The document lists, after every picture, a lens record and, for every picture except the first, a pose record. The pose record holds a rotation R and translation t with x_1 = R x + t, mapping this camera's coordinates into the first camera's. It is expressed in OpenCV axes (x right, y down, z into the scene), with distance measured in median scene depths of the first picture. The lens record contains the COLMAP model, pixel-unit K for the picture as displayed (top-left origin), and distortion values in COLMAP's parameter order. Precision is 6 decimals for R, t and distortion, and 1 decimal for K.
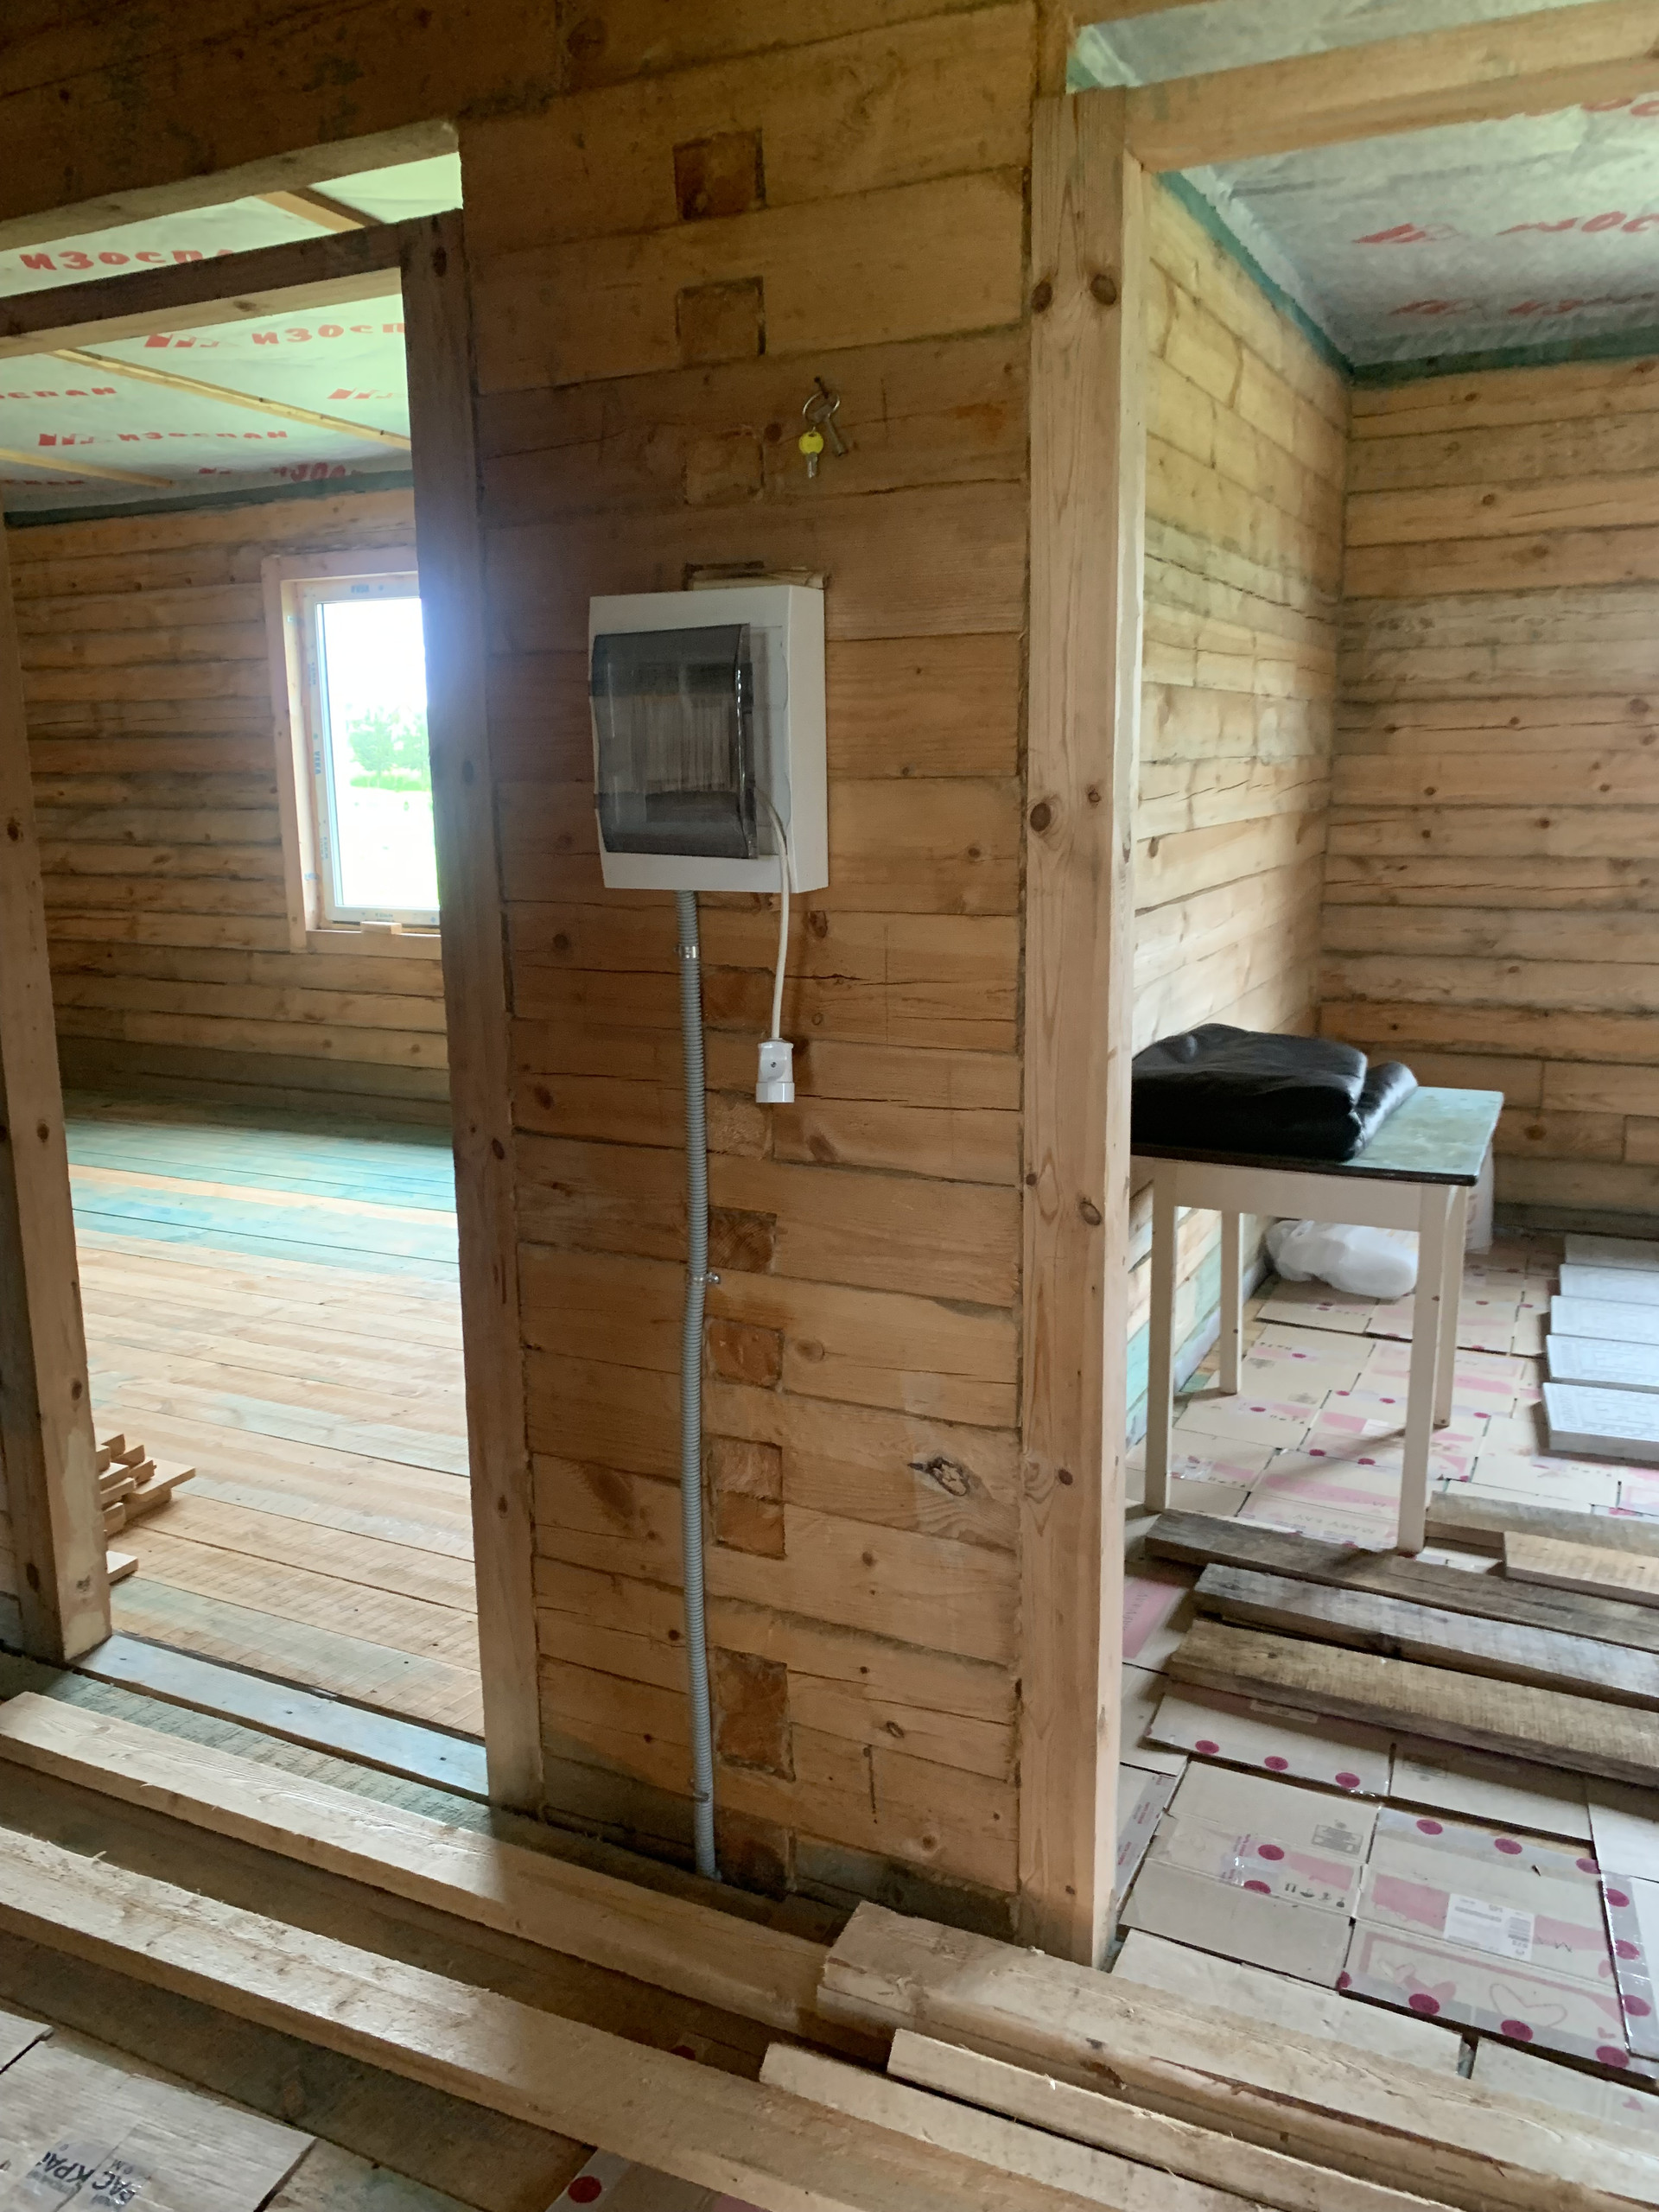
lens RADIAL K [[1696.2, 0, 831.1], [0, 1696.2, 1109.7], [0, 0, 1]] dist [0.035419, -0.029951]
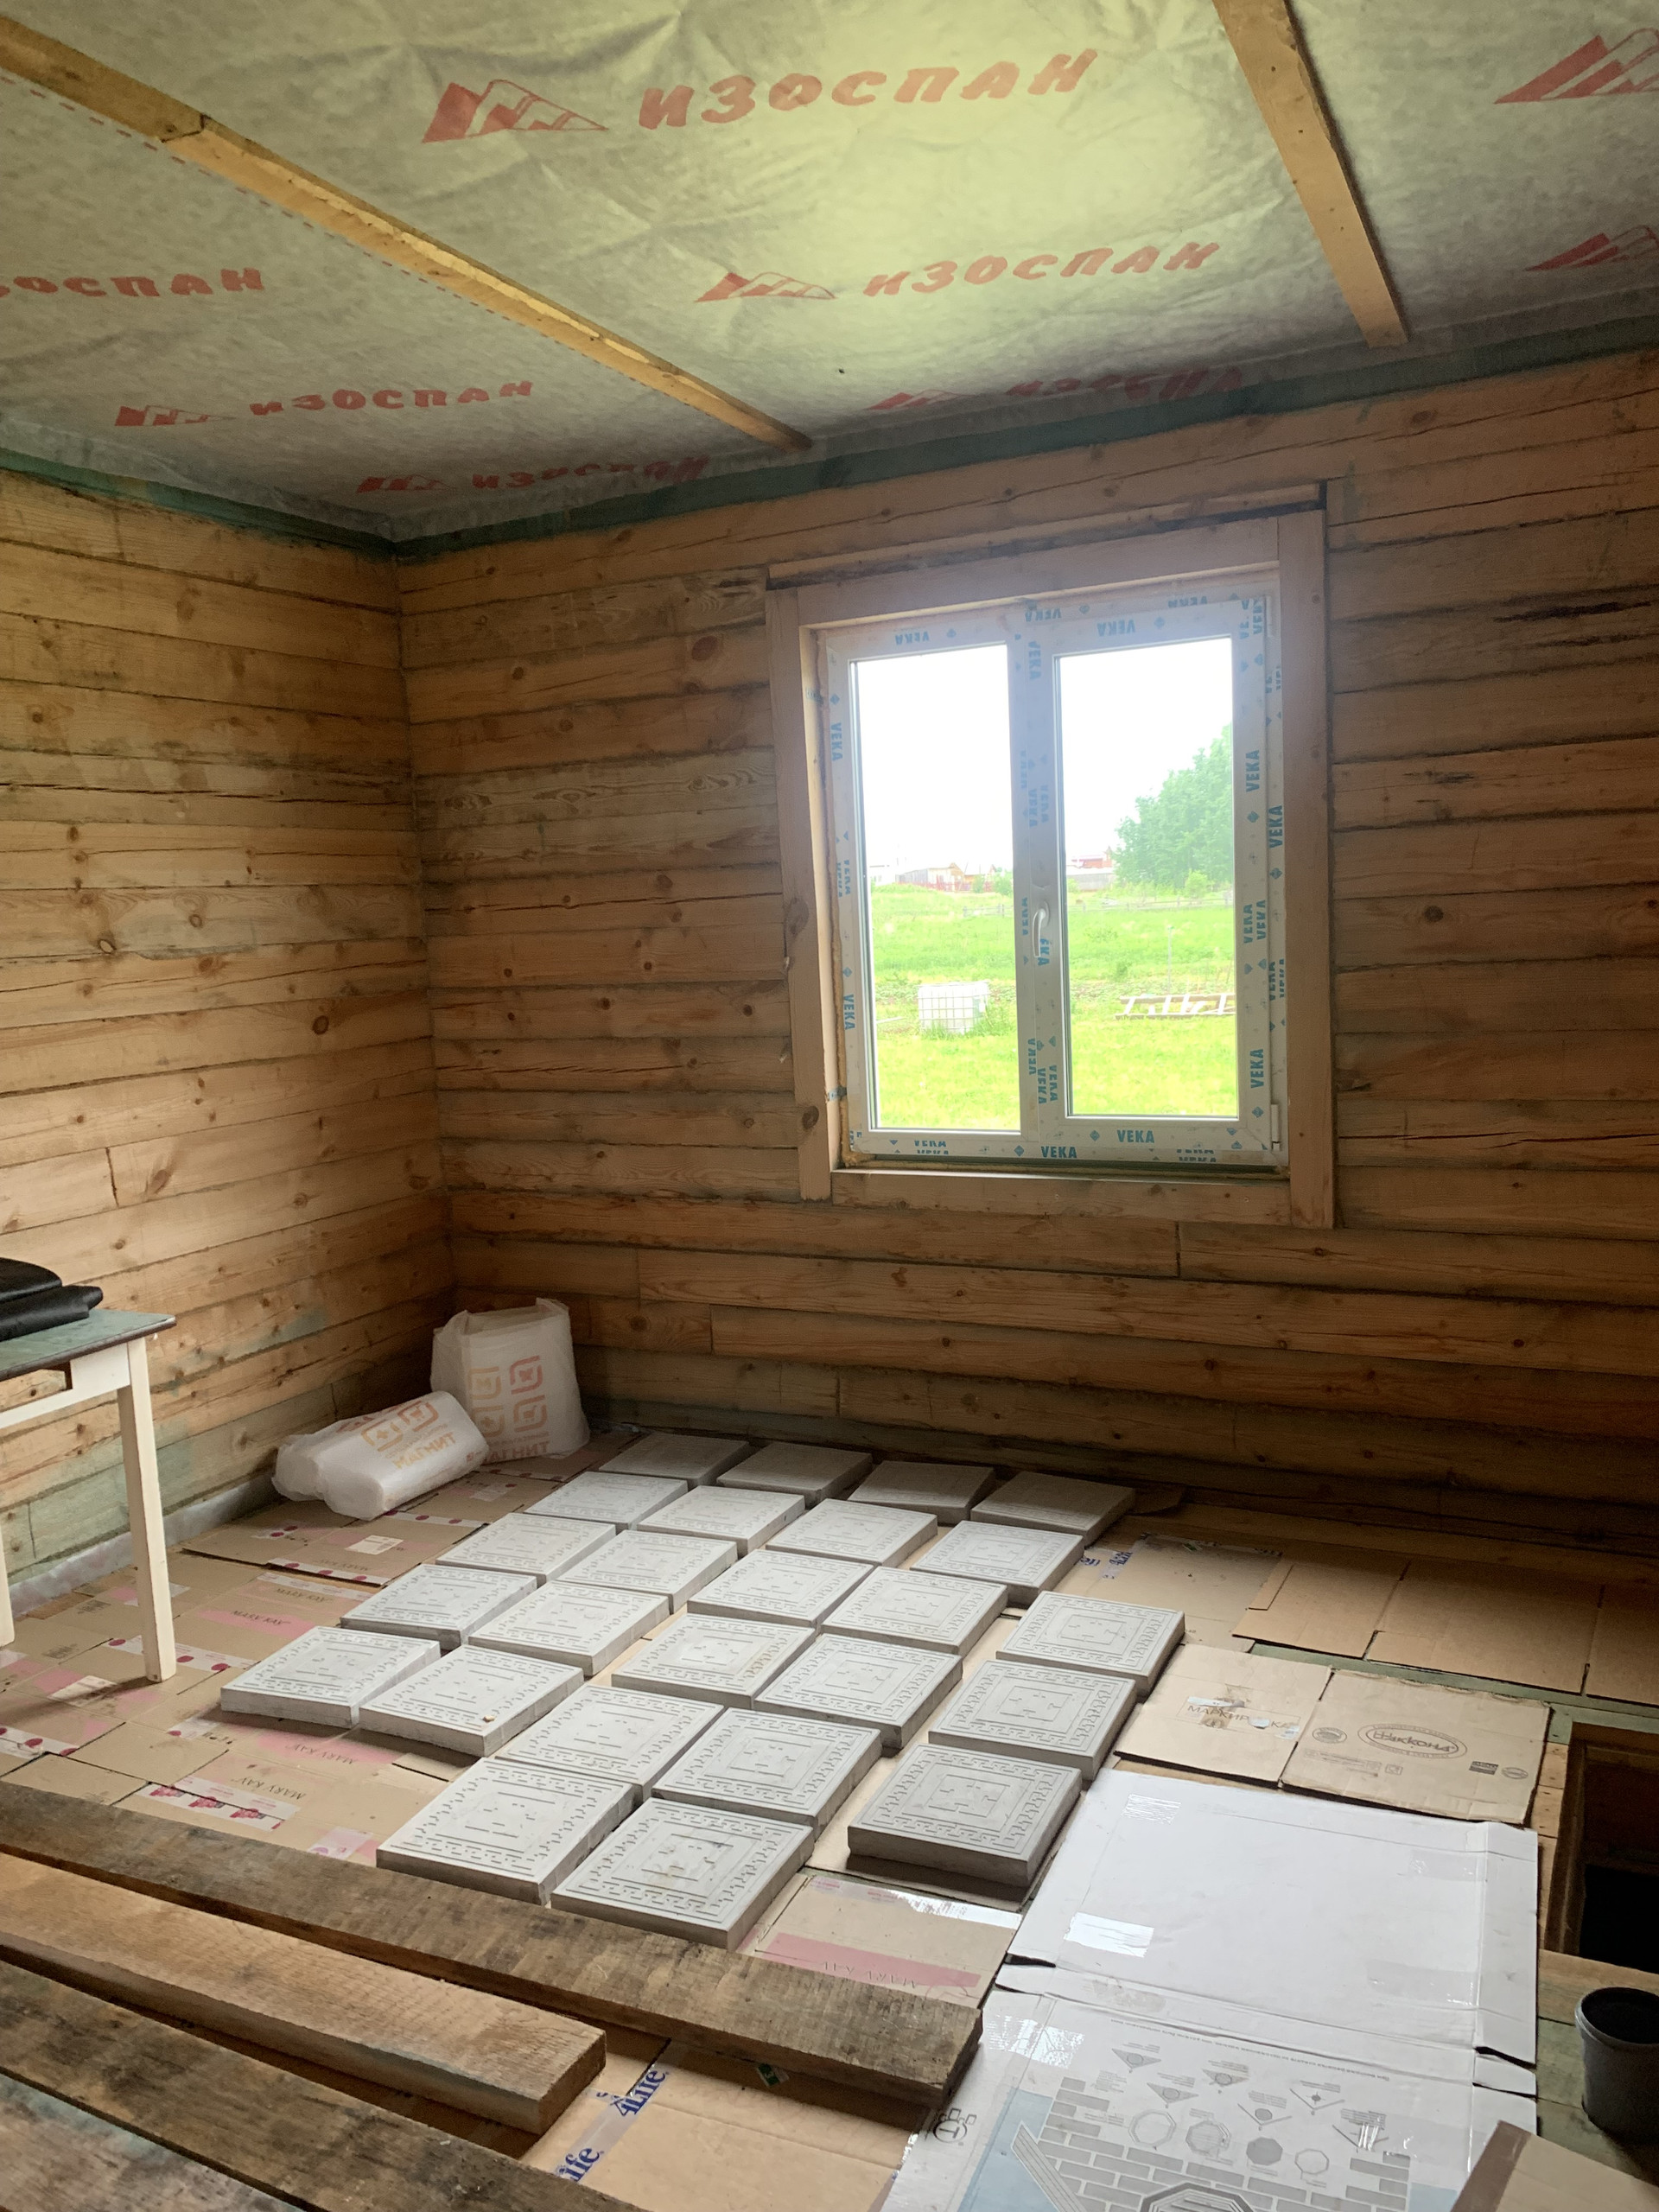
lens RADIAL K [[1696.2, 0, 861.1], [0, 1696.2, 1159.9], [0, 0, 1]] dist [0.035419, -0.029951]
pose [[0.999300, -0.037222, 0.003713, 0.553837], [0.037360, 0.998078, -0.049450, -0.027244], [-0.001865, 0.049554, 0.998770, 0.050204]]
